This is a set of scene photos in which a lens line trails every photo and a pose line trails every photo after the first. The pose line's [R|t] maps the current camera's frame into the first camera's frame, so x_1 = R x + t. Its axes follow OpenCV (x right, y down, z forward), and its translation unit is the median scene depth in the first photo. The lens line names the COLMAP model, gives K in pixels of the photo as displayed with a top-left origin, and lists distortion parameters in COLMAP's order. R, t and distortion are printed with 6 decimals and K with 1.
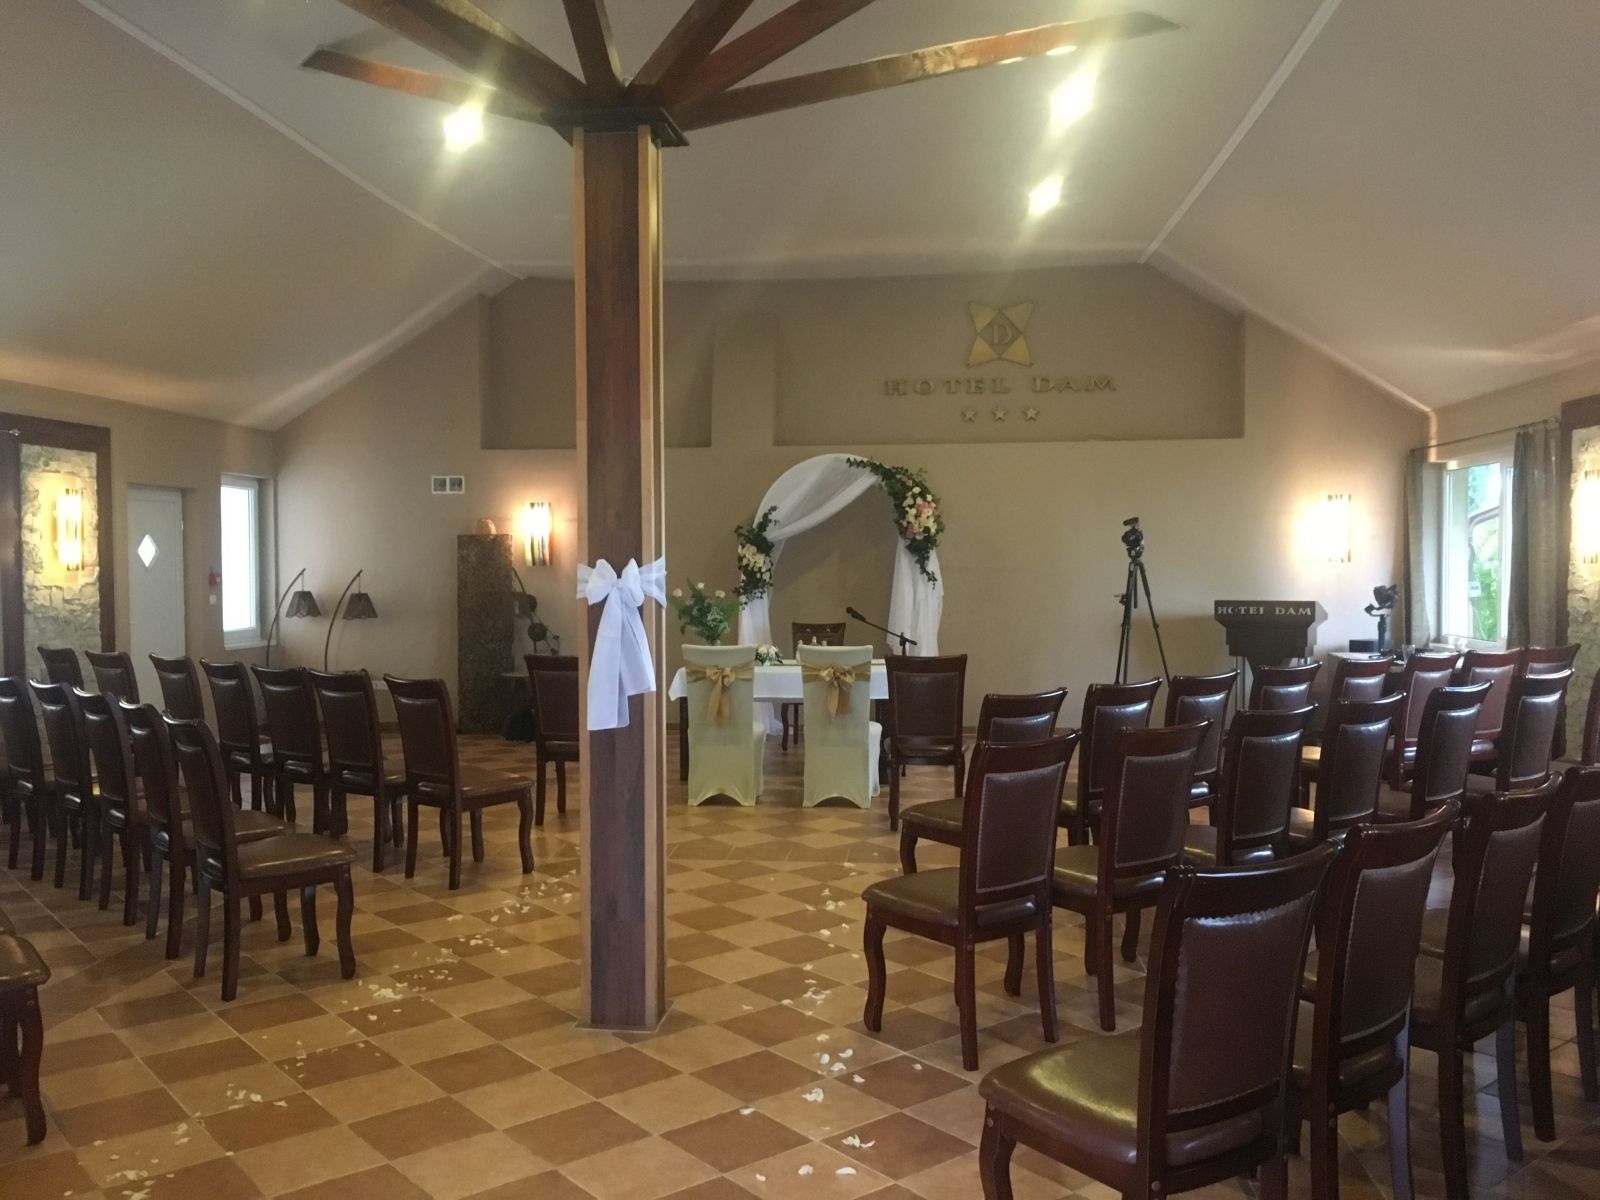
lens RADIAL K [[1358.3, 0, 802.1], [0, 1358.3, 601.3], [0, 0, 1]] dist [0.055728, -0.036050]
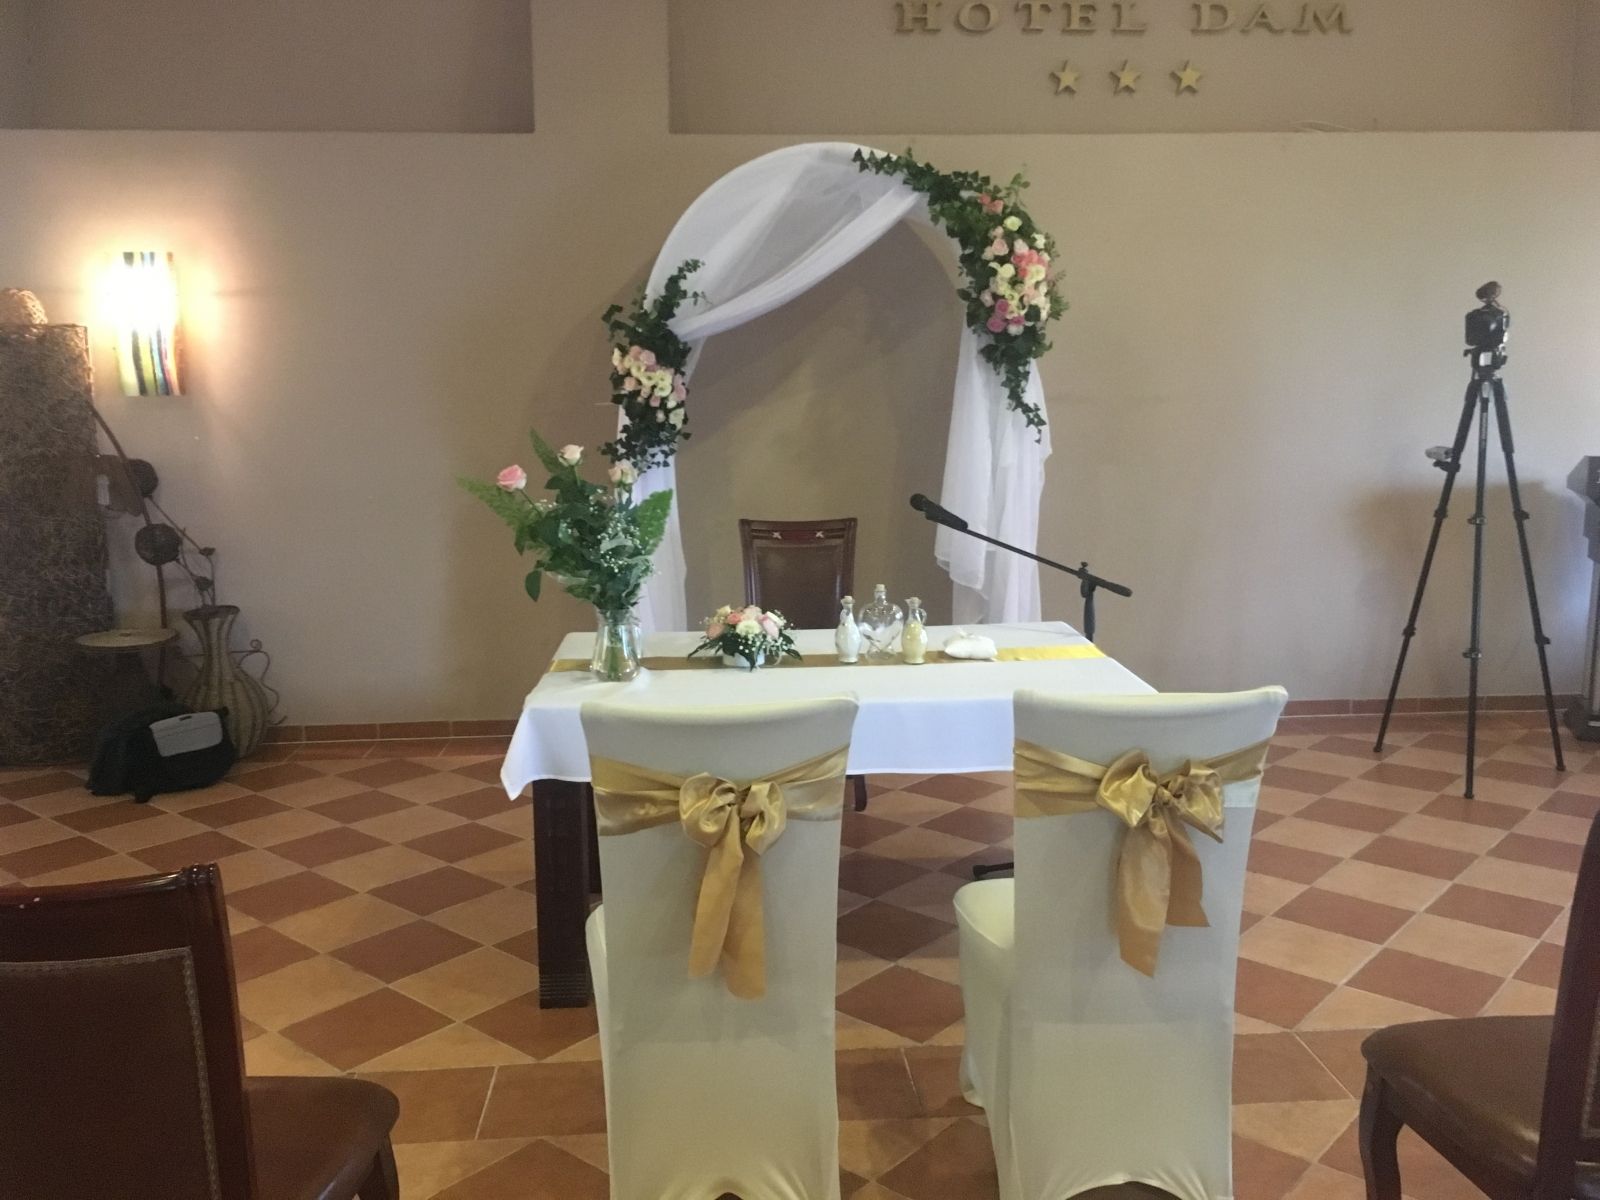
lens RADIAL K [[1358.3, 0, 794.2], [0, 1358.3, 591.3], [0, 0, 1]] dist [0.055728, -0.036050]
pose [[0.984989, -0.031860, 0.169650, -0.067908], [0.011289, 0.992605, 0.120864, -0.015564], [-0.172246, -0.117134, 0.978065, 0.544596]]
